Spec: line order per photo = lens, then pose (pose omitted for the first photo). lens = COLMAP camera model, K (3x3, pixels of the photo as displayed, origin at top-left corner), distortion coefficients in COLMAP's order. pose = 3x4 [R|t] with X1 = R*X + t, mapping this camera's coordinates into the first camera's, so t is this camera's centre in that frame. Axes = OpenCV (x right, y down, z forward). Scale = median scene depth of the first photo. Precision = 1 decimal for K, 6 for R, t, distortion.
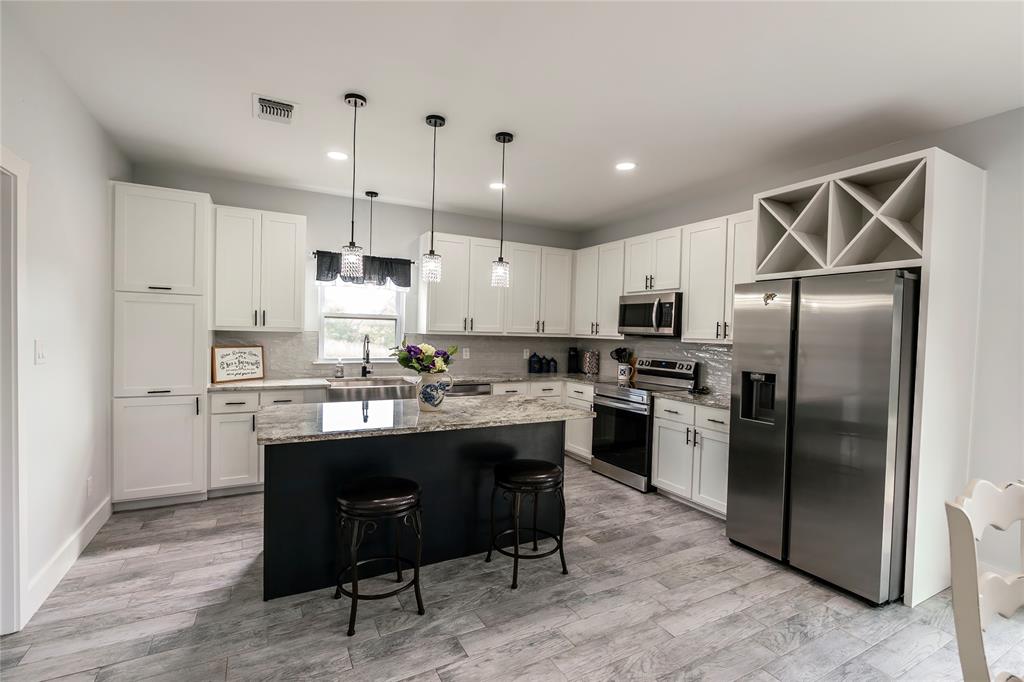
lens RADIAL K [[470.9, 0, 514.0], [0, 470.9, 340.6], [0, 0, 1]] dist [-0.006931, 0.000131]
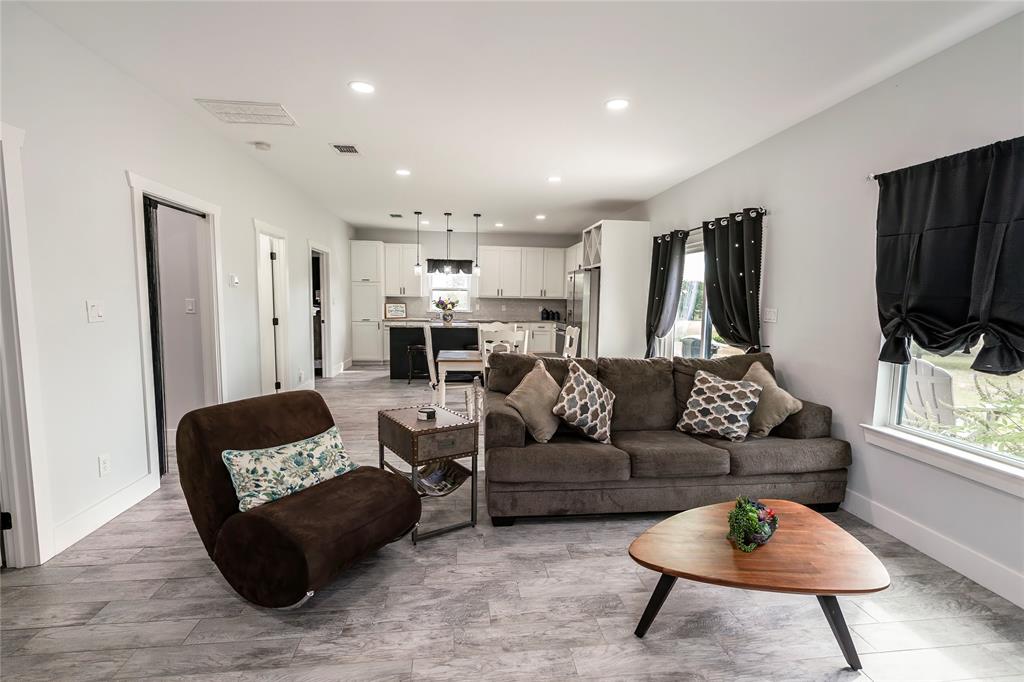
lens RADIAL K [[470.9, 0, 510.4], [0, 470.9, 342.4], [0, 0, 1]] dist [-0.006931, 0.000131]
pose [[0.928124, 0.023632, -0.371520, 0.728961], [0.000343, 0.997928, 0.064334, 0.050110], [0.372271, -0.059837, 0.926193, -0.858455]]
